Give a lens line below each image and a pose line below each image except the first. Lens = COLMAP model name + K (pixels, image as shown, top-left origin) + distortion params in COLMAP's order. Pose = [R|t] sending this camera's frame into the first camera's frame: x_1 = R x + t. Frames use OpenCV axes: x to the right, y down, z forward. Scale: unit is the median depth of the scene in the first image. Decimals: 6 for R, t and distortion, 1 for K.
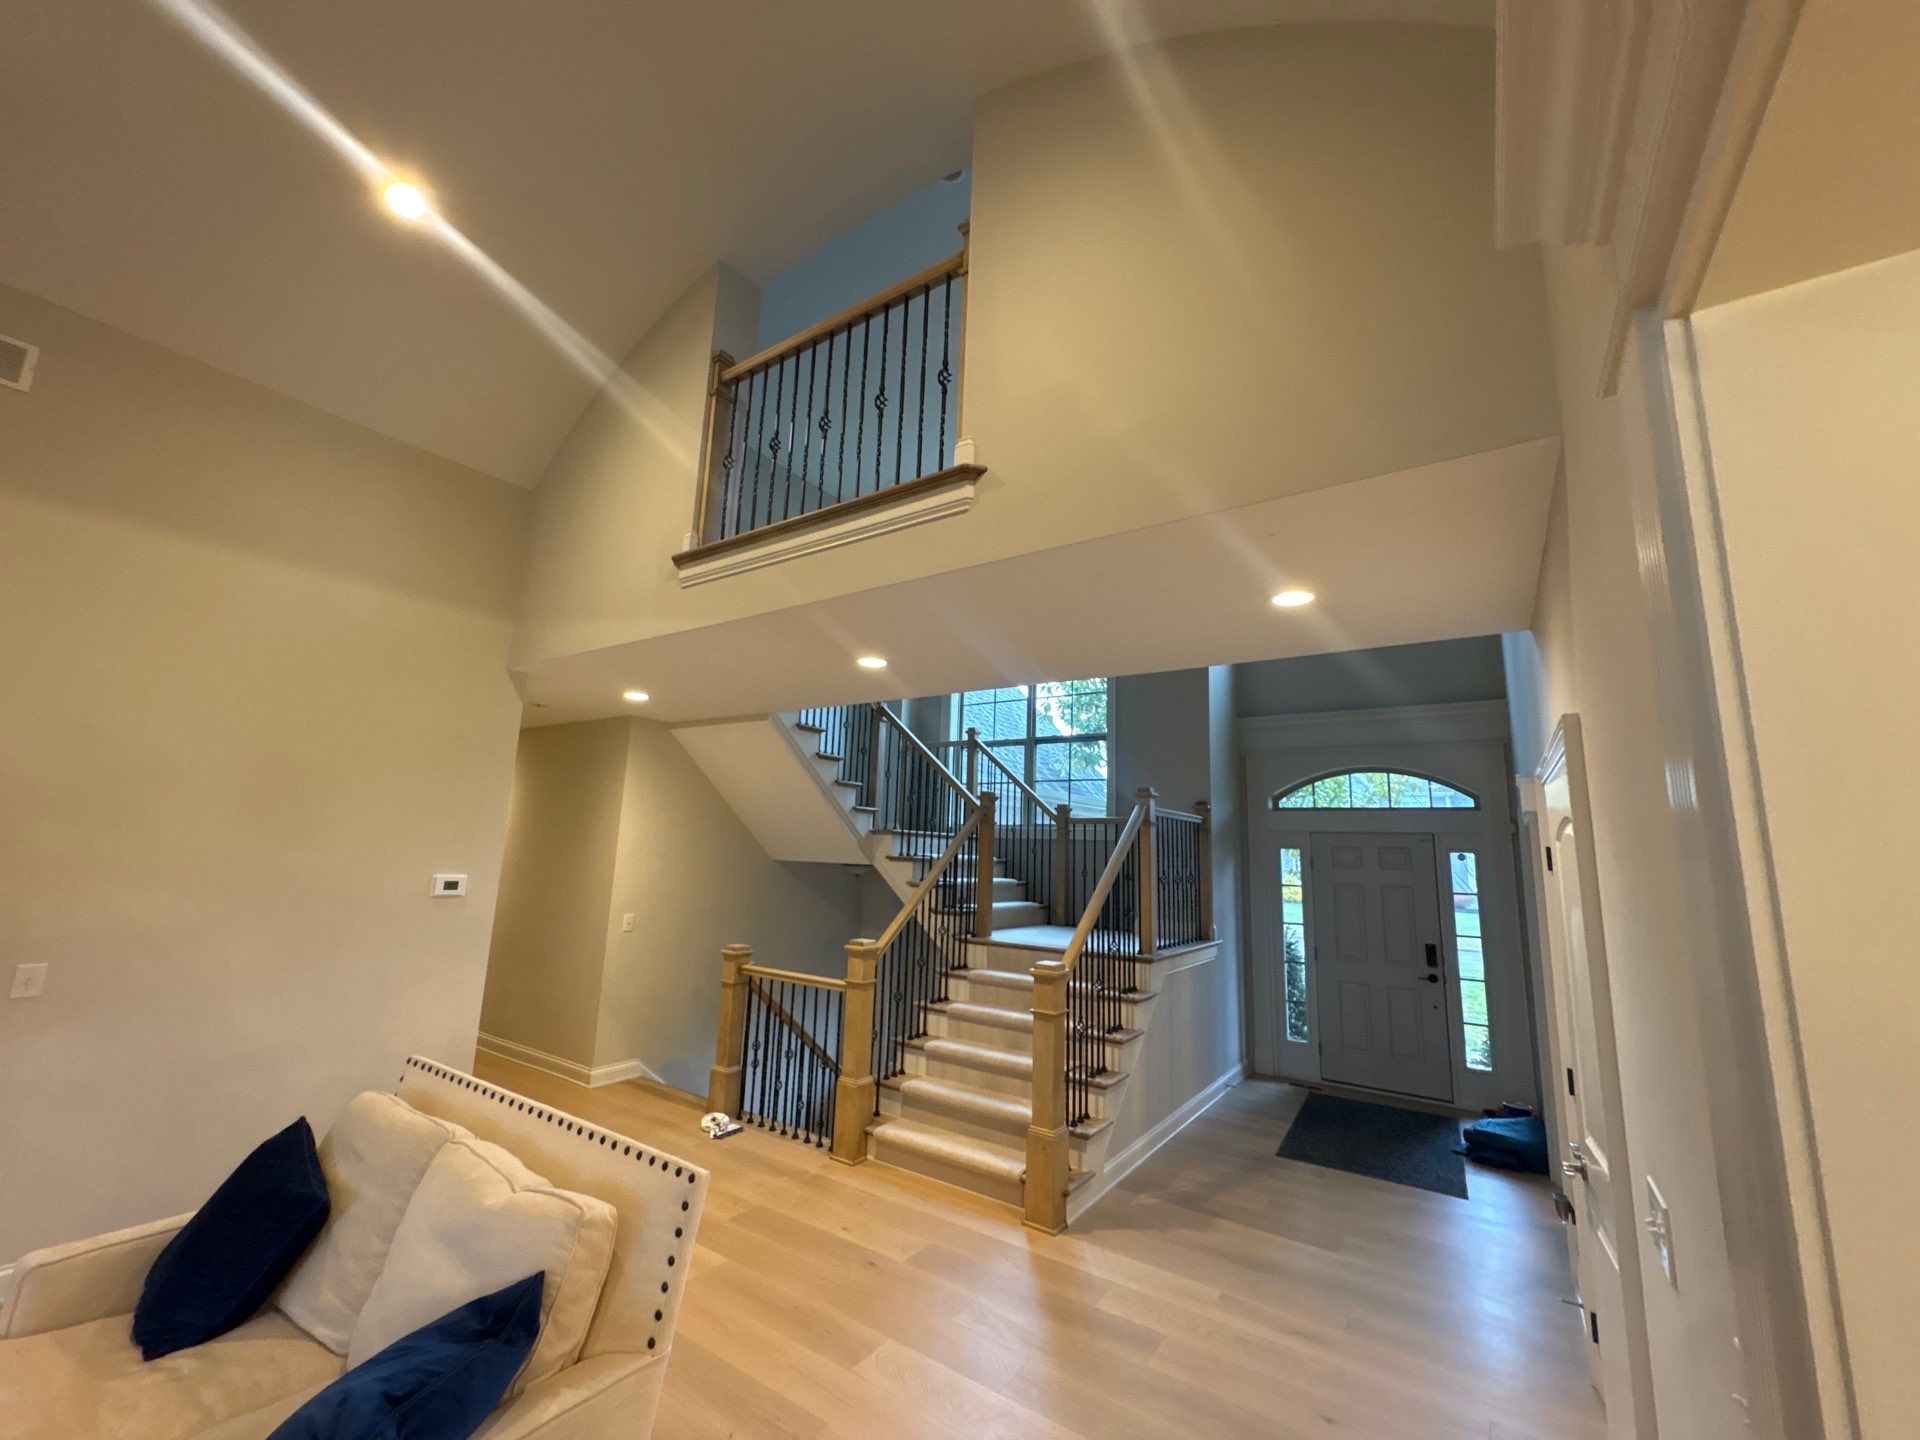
lens RADIAL K [[764.1, 0, 962.9], [0, 764.1, 719.8], [0, 0, 1]] dist [0.001150, -0.000235]
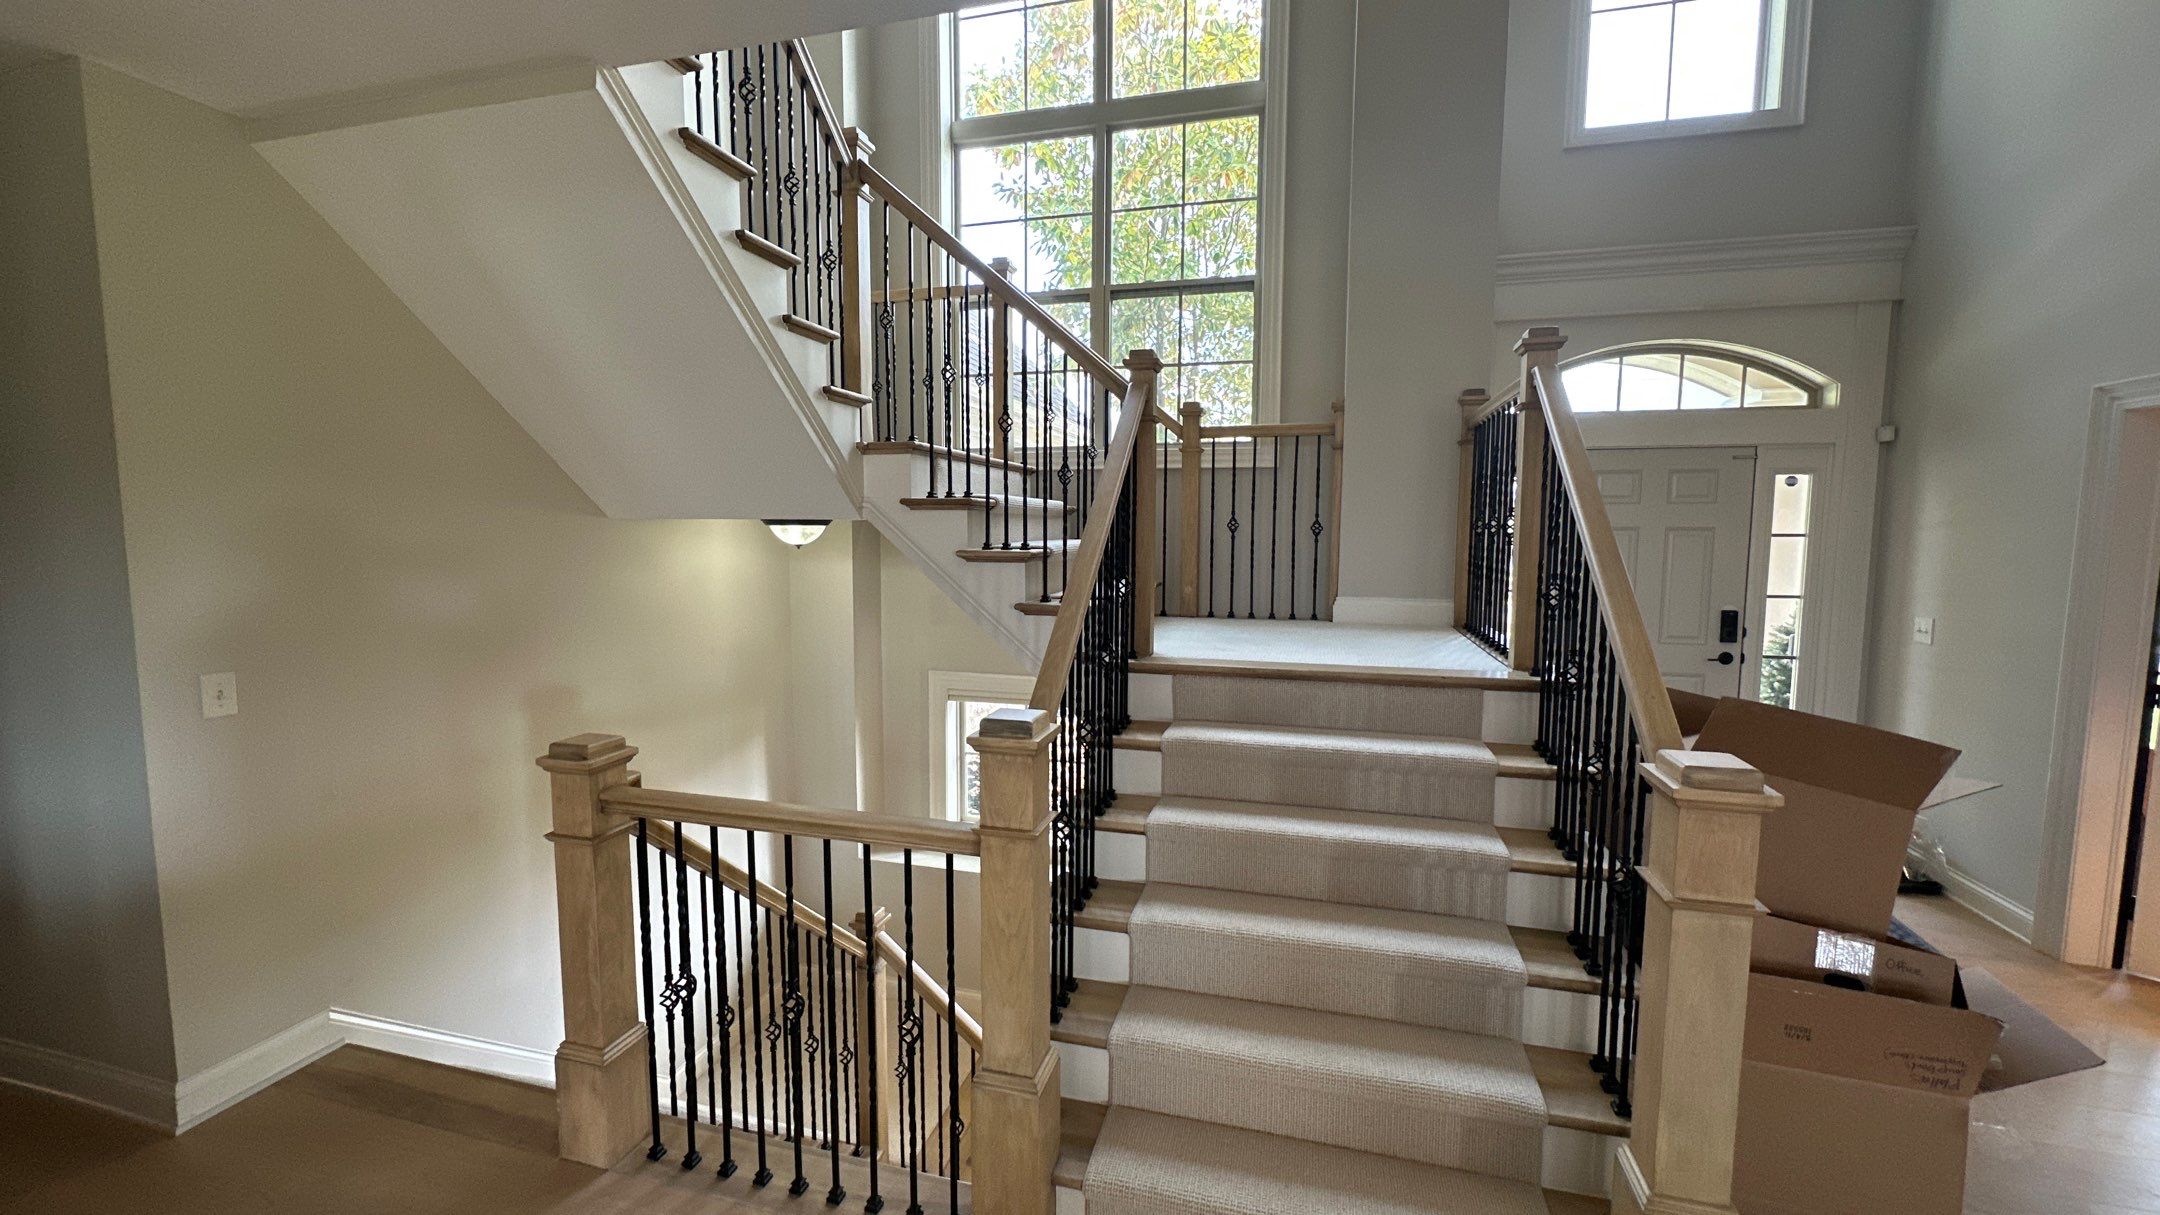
lens RADIAL K [[866.2, 0, 1080.7], [0, 866.2, 601.7], [0, 0, 1]] dist [-0.003101, 0.000228]
pose [[0.946914, -0.058323, 0.316152, -0.172565], [-0.027680, 0.964963, 0.260920, 0.102399], [-0.320293, -0.255820, 0.912123, 0.488449]]
